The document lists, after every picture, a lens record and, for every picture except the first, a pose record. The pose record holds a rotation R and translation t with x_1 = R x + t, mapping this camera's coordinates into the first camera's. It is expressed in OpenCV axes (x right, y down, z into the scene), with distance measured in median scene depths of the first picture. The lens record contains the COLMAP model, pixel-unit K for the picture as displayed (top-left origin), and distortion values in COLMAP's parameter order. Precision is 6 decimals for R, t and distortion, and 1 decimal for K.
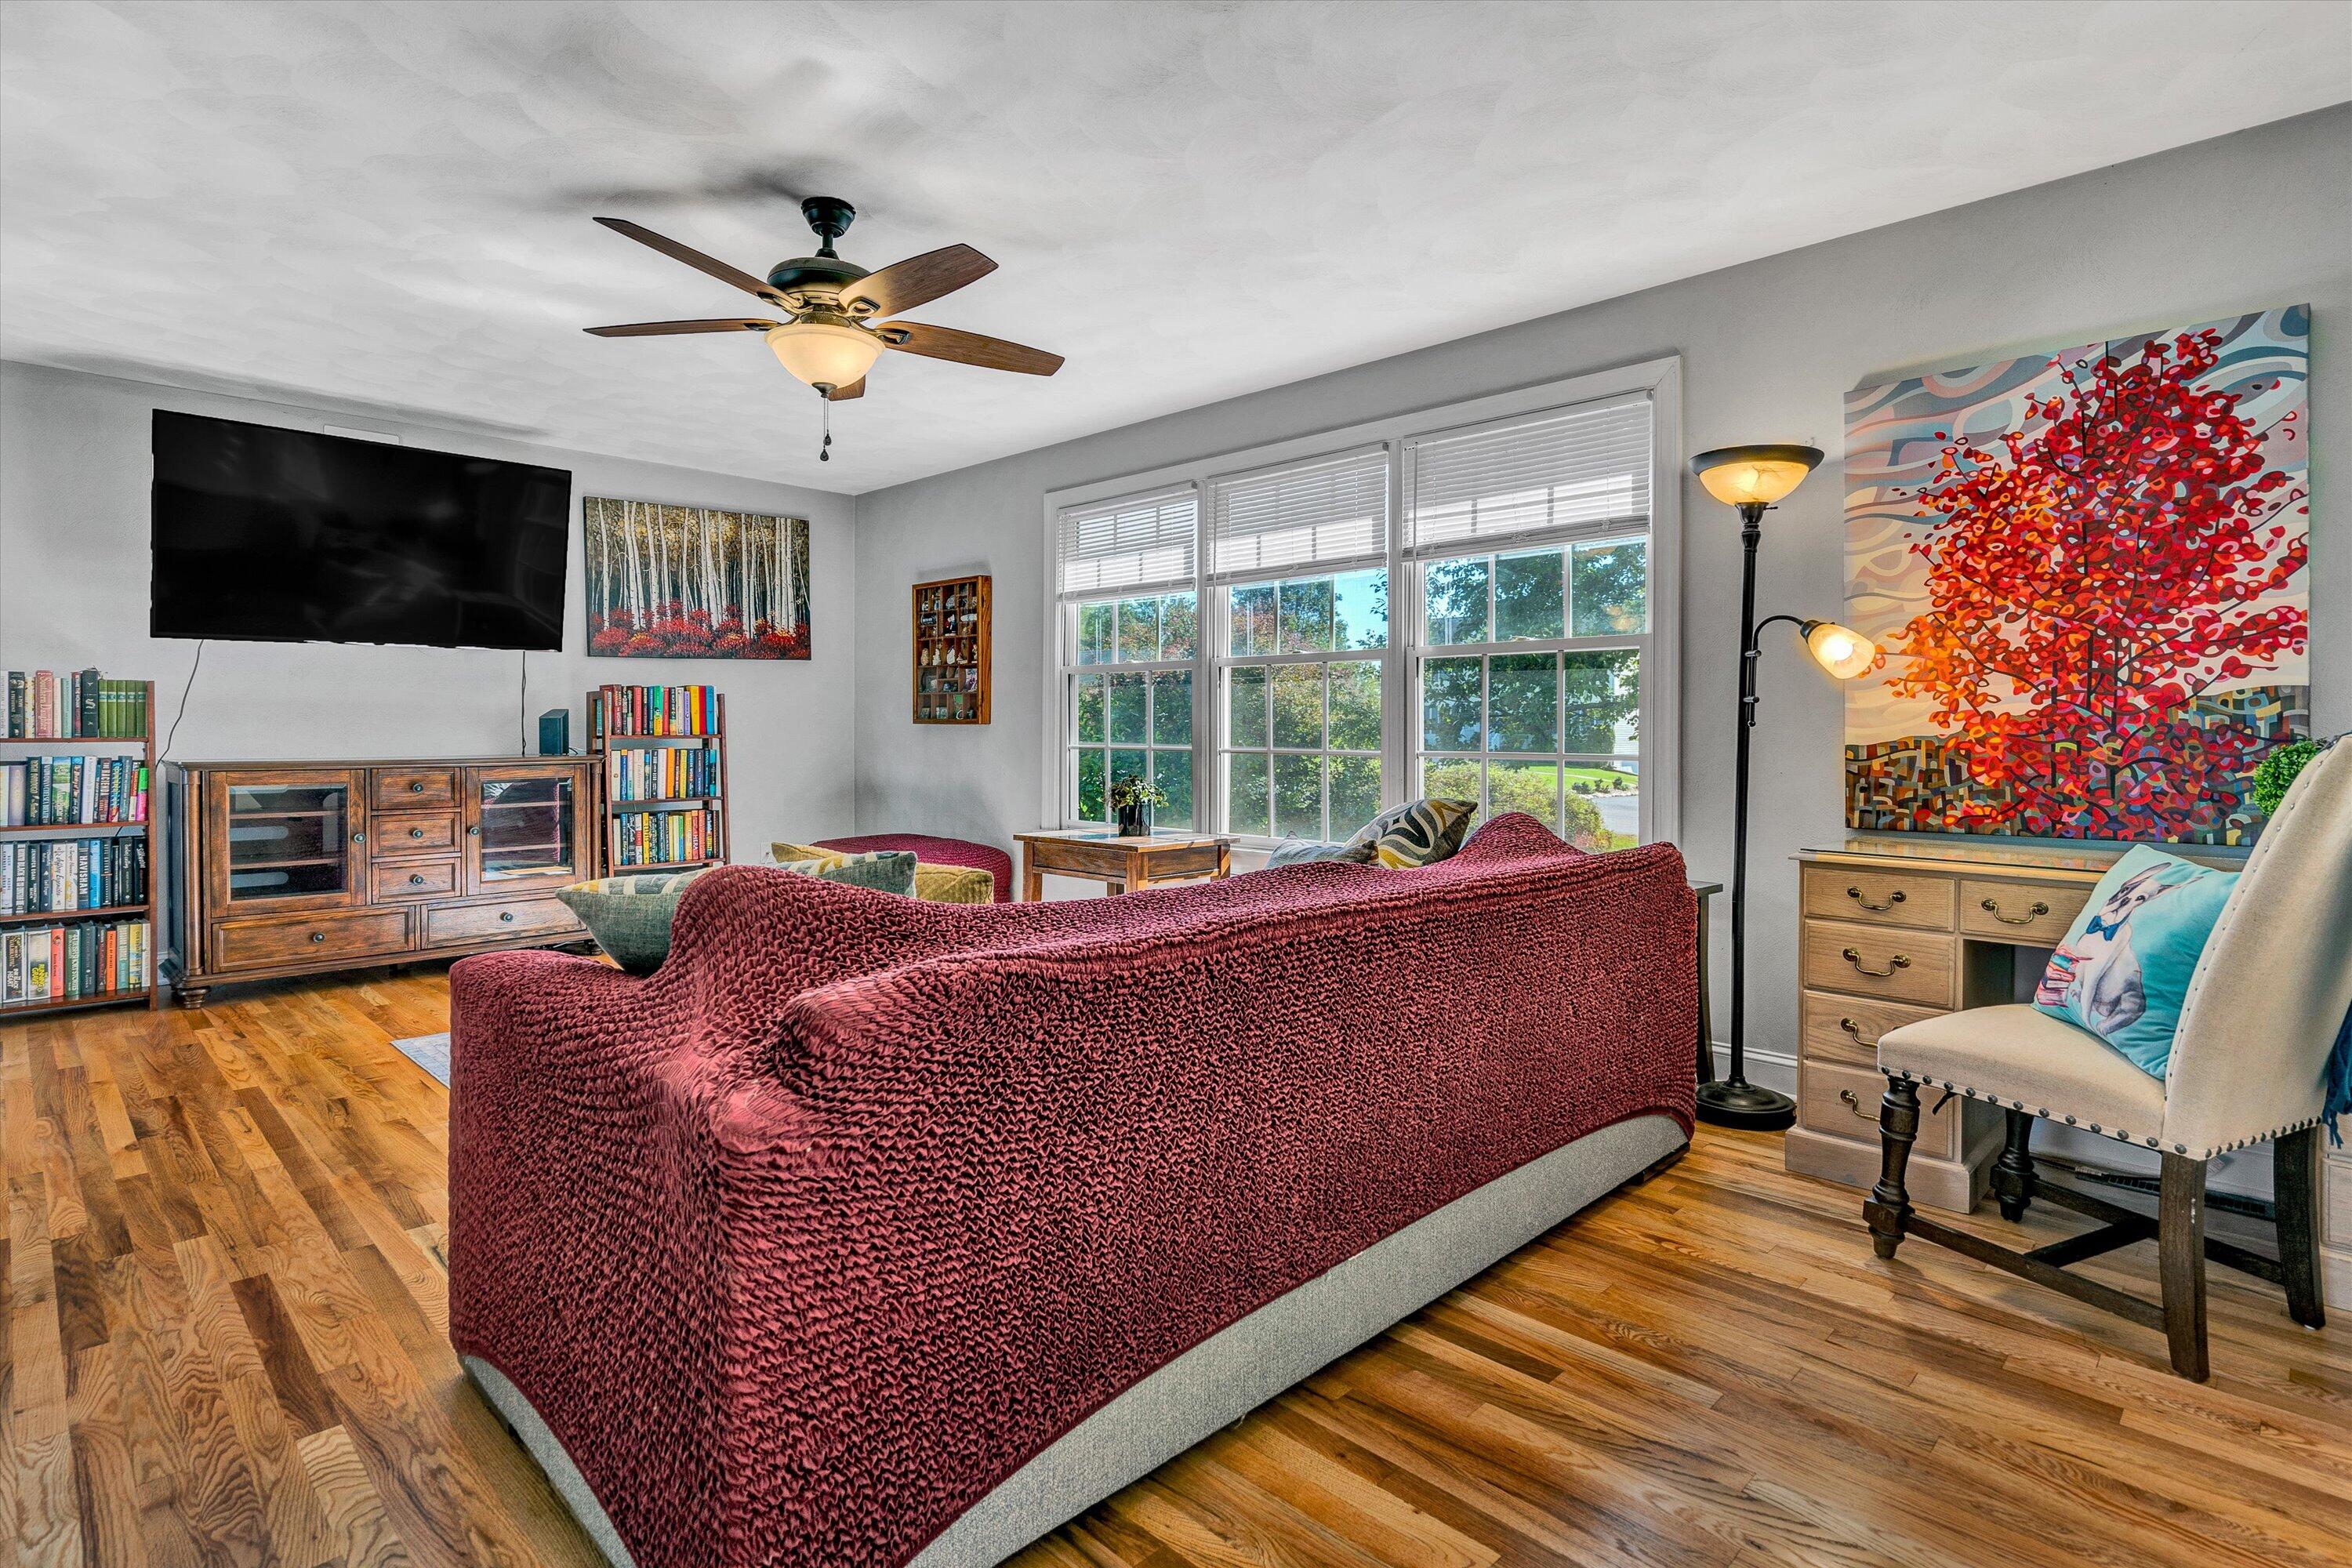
lens RADIAL K [[1188.5, 0, 1203.0], [0, 1188.5, 747.4], [0, 0, 1]] dist [0.001025, 0.000634]
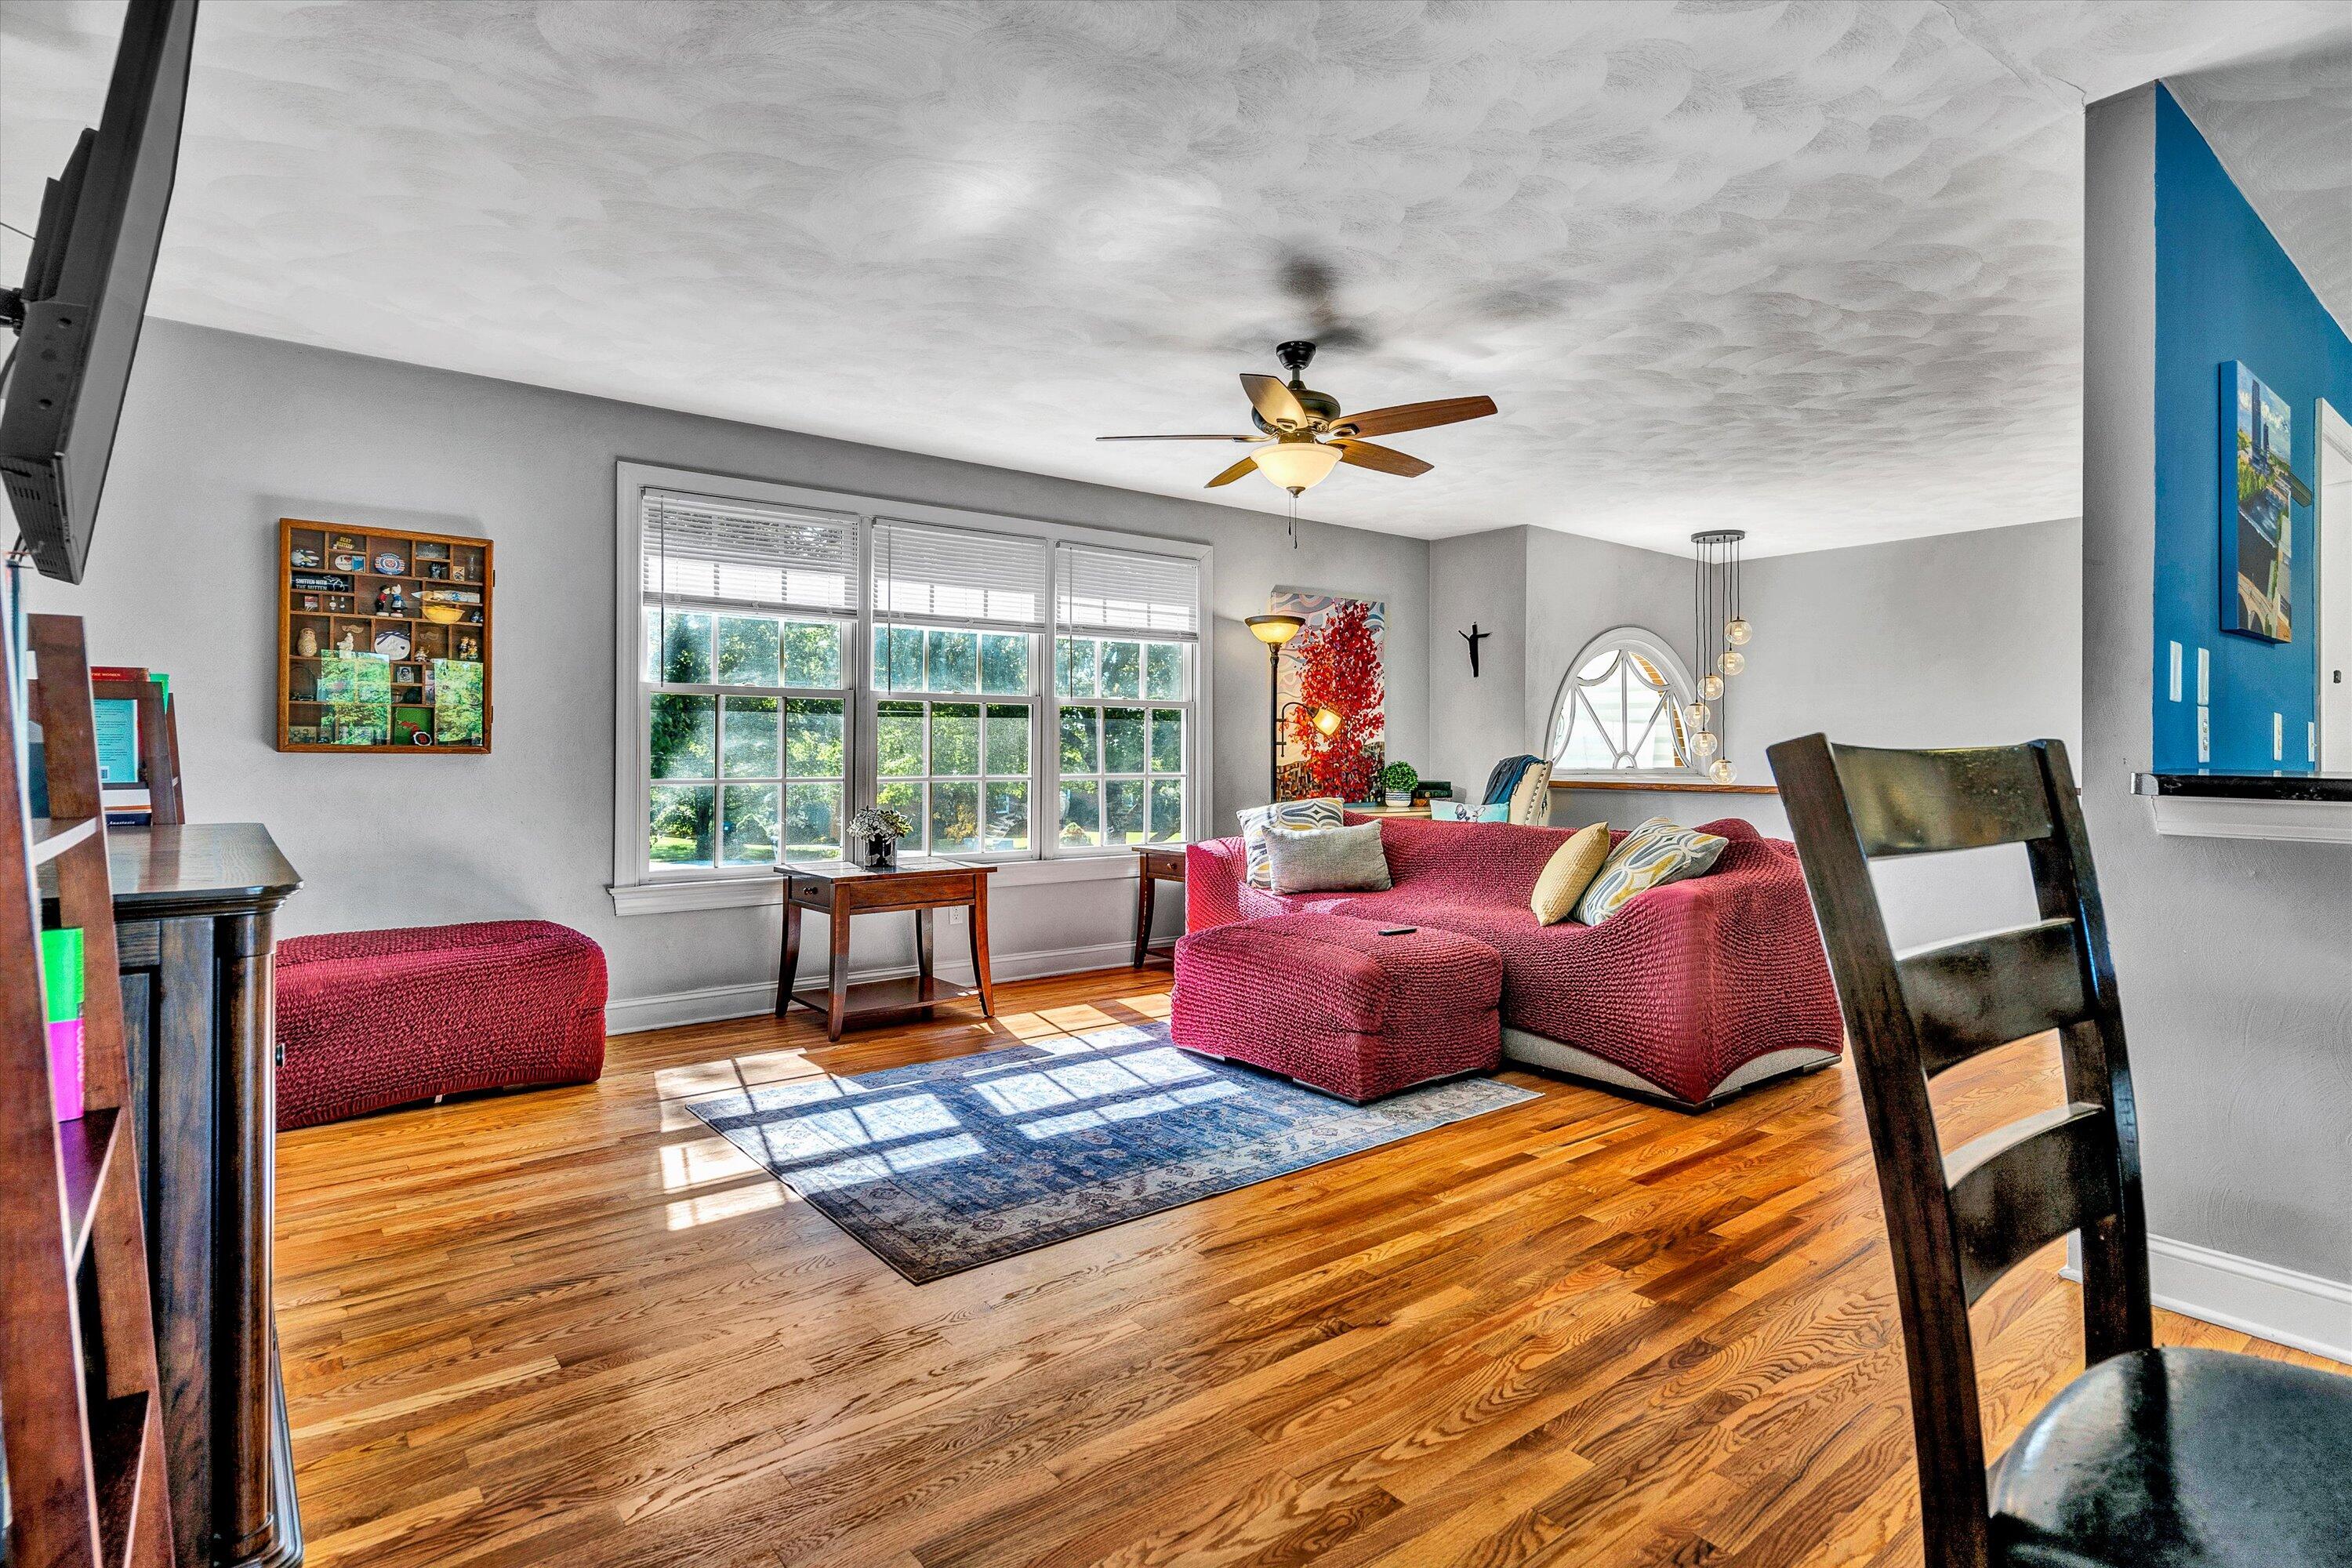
lens RADIAL K [[1188.5, 0, 1203.0], [0, 1188.5, 747.4], [0, 0, 1]] dist [0.001025, 0.000634]
pose [[0.104012, 0.005182, 0.994563, -1.303909], [0.015642, 0.999854, -0.006846, -0.019388], [-0.994453, 0.016269, 0.103915, 0.806192]]
